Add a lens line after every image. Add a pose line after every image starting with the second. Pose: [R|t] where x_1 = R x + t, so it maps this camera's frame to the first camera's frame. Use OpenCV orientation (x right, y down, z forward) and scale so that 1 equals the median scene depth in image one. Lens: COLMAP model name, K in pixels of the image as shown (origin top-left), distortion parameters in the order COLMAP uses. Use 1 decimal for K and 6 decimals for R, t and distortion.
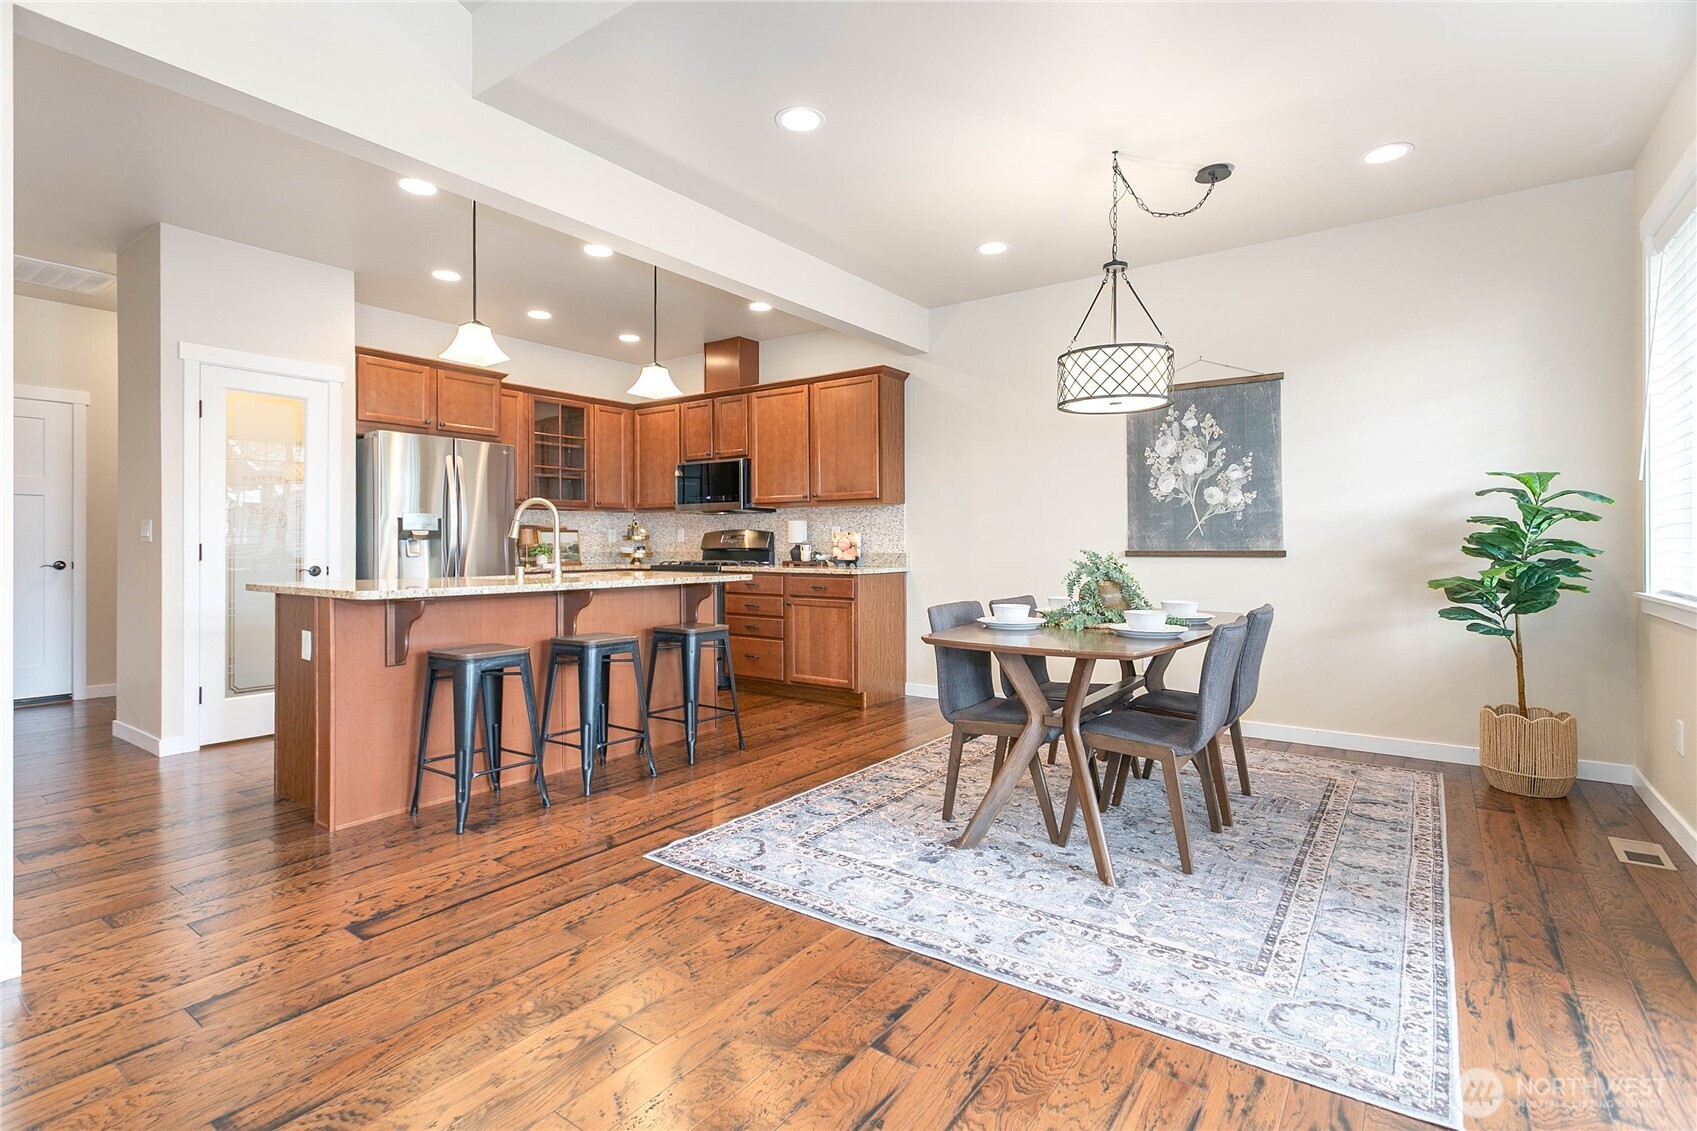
lens RADIAL K [[809.5, 0, 842.7], [0, 809.5, 542.6], [0, 0, 1]] dist [0.002469, 0.000478]
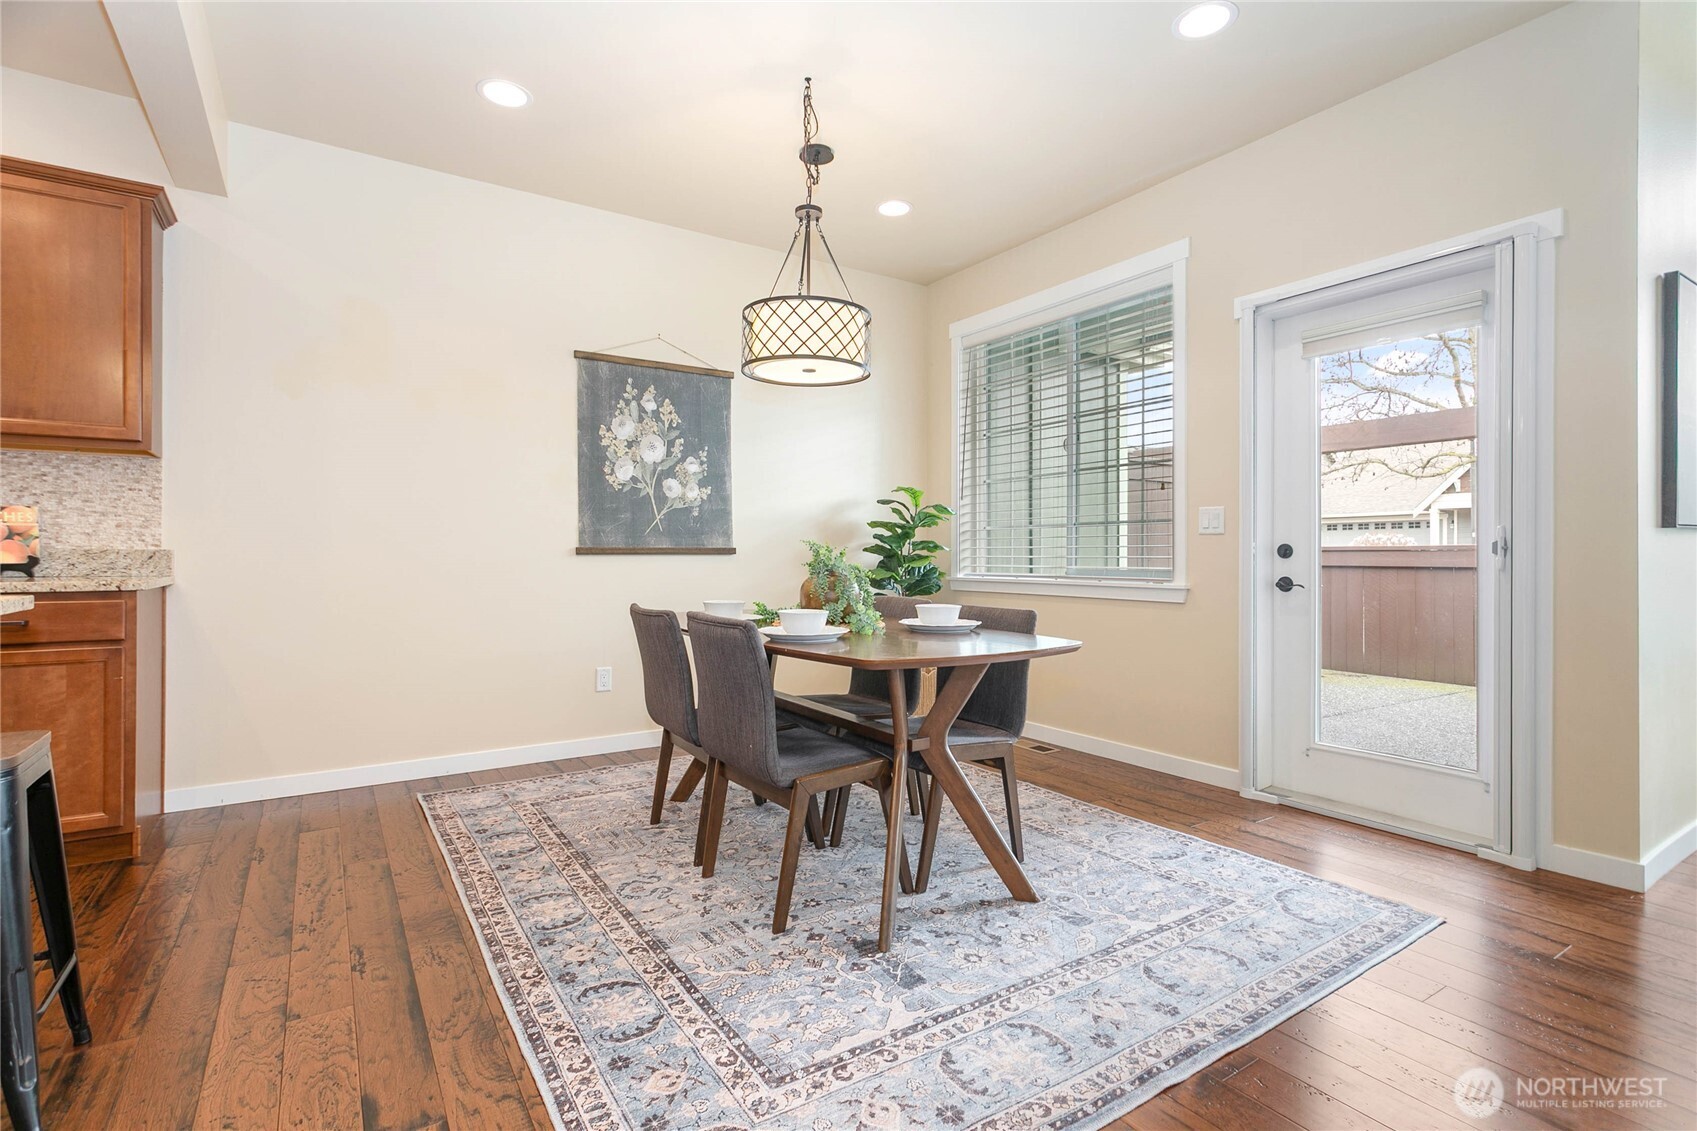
lens RADIAL K [[804.3, 0, 846.9], [0, 804.3, 555.3], [0, 0, 1]] dist [0.001605, 0.000064]
pose [[0.355796, 0.002857, 0.934559, -0.325423], [-0.004478, 0.999989, -0.001352, 0.018764], [-0.934553, -0.003704, 0.355805, 0.477834]]
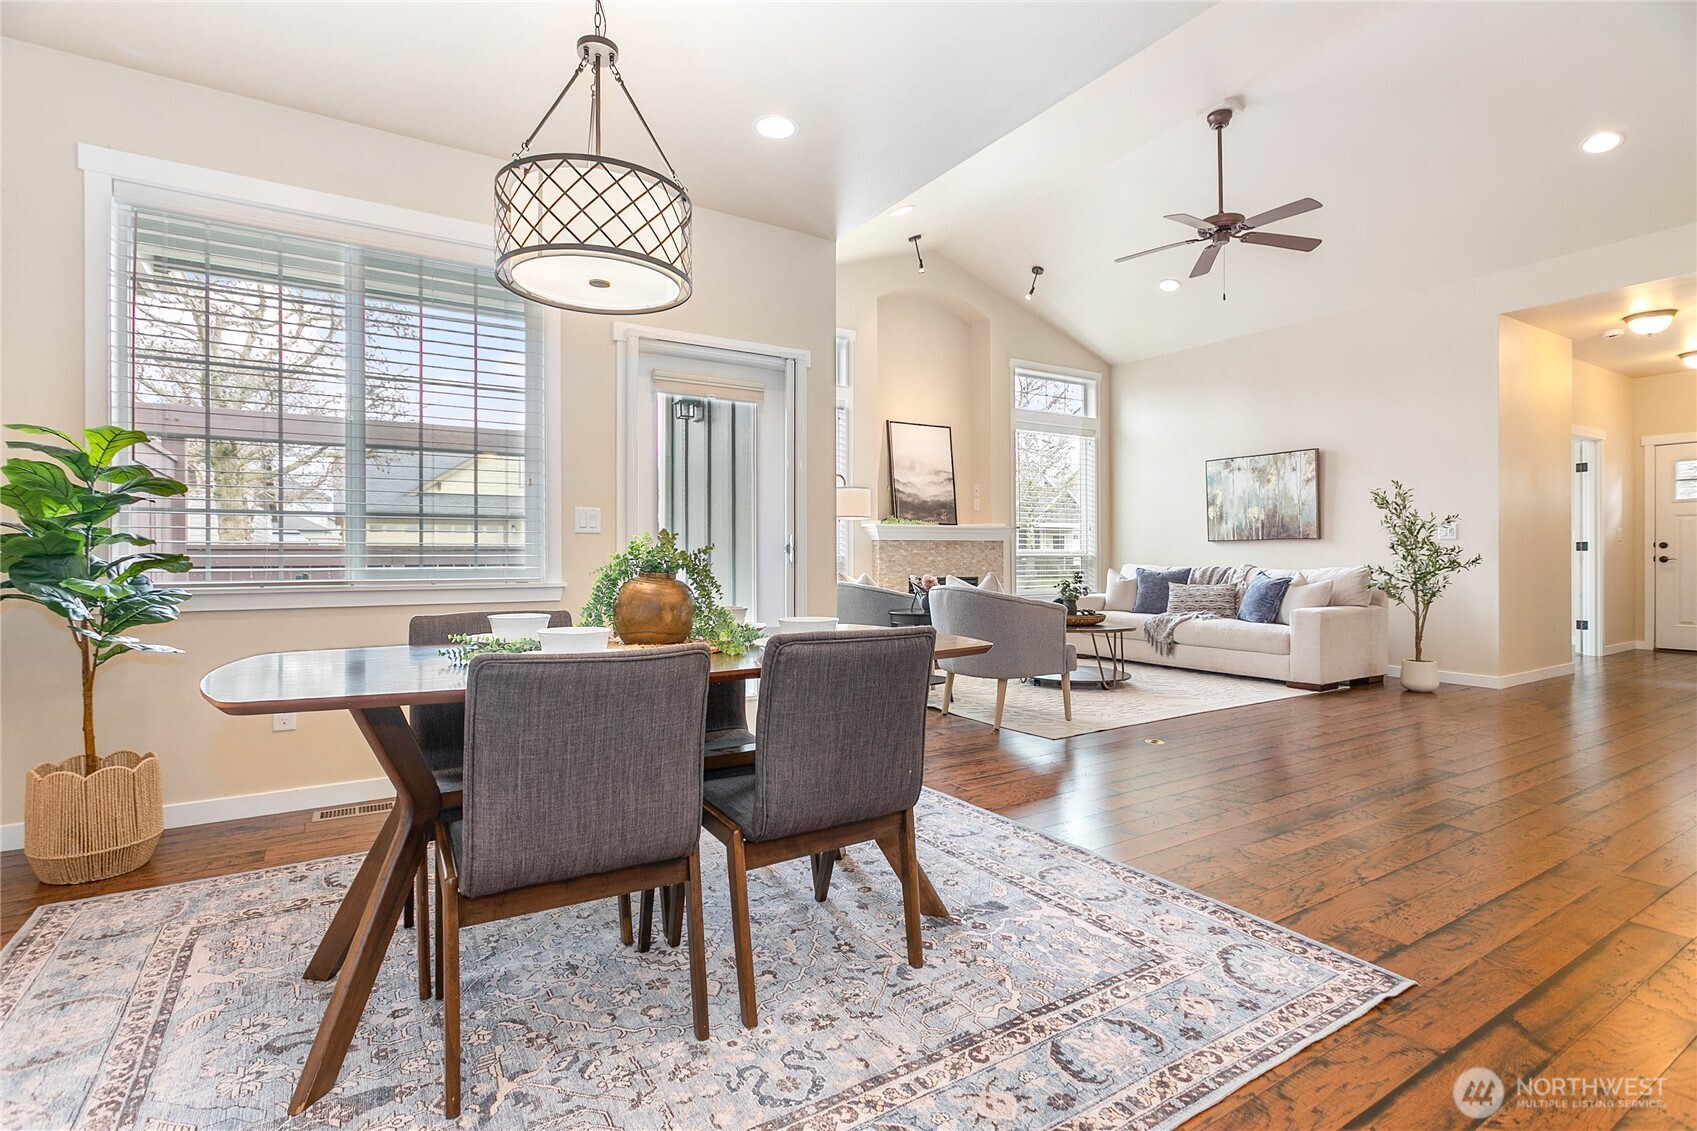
lens RADIAL K [[807.5, 0, 841.7], [0, 807.5, 556.7], [0, 0, 1]] dist [0.003972, 0.000315]
pose [[-0.926260, 0.002306, 0.376879, -0.035470], [0.002109, 0.999997, -0.000936, 0.020777], [-0.376880, -0.000073, -0.926262, 1.075914]]
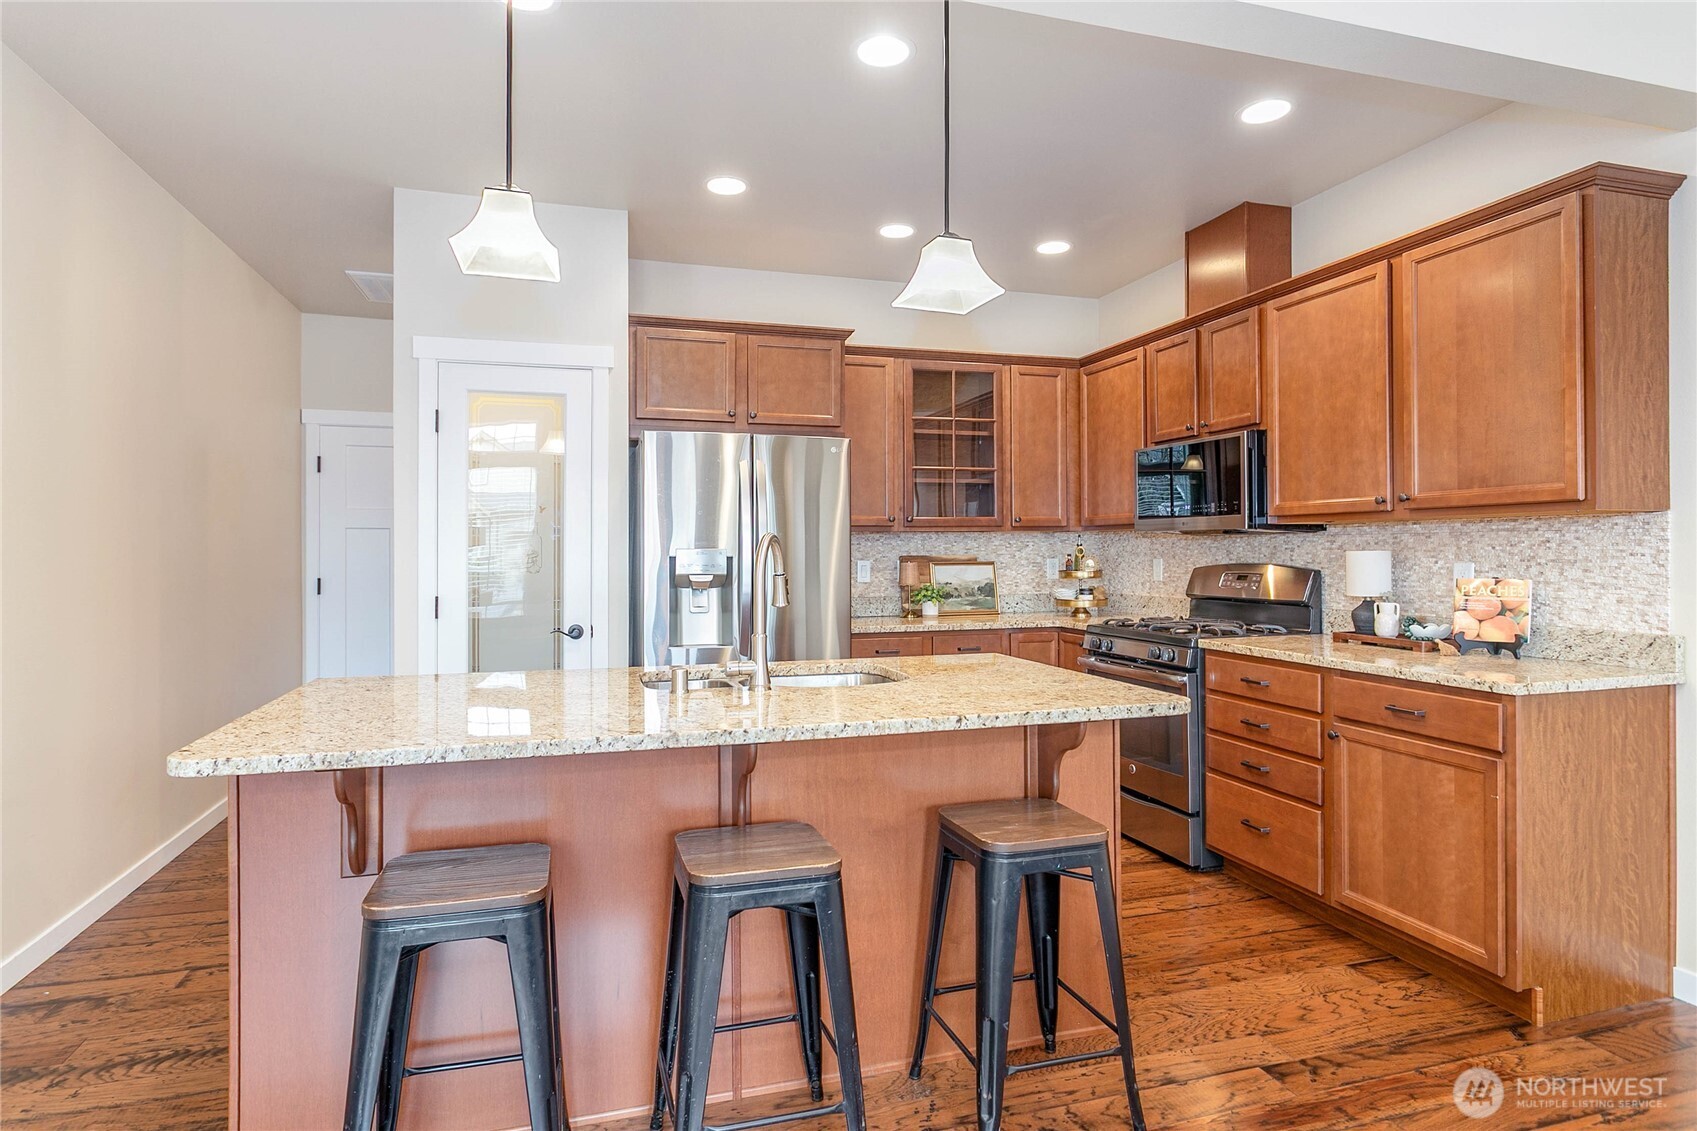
lens RADIAL K [[909.9, 0, 841.5], [0, 909.9, 549.1], [0, 0, 1]] dist [0.000891, 0.001153]
pose [[0.795685, -0.002981, -0.605703, 0.030563], [0.003568, 0.999994, -0.000234, -0.038101], [0.605700, -0.001975, 0.795691, 0.500693]]
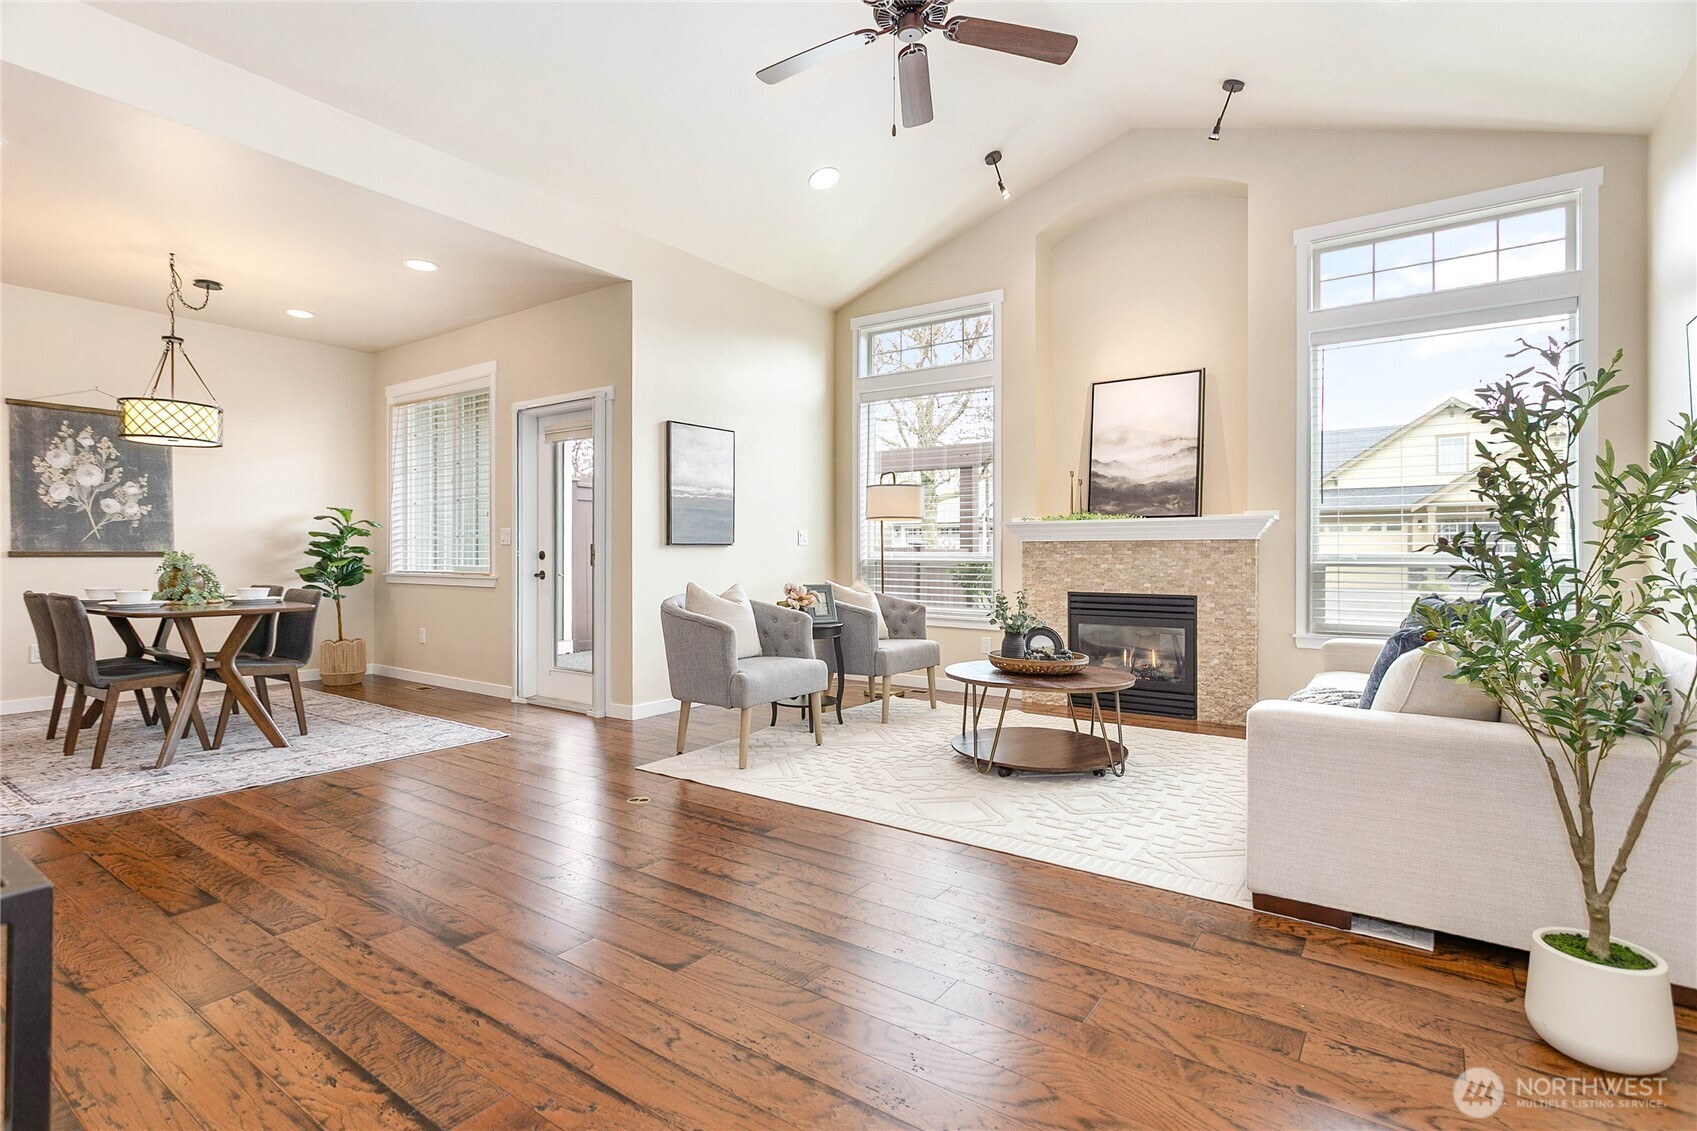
lens RADIAL K [[816.8, 0, 842.5], [0, 816.8, 556.5], [0, 0, 1]] dist [0.000653, -0.000031]
pose [[-0.005282, -0.001156, 0.999985, -0.749776], [-0.005042, 0.999987, 0.001129, 0.010240], [-0.999973, -0.005036, -0.005287, -0.080194]]
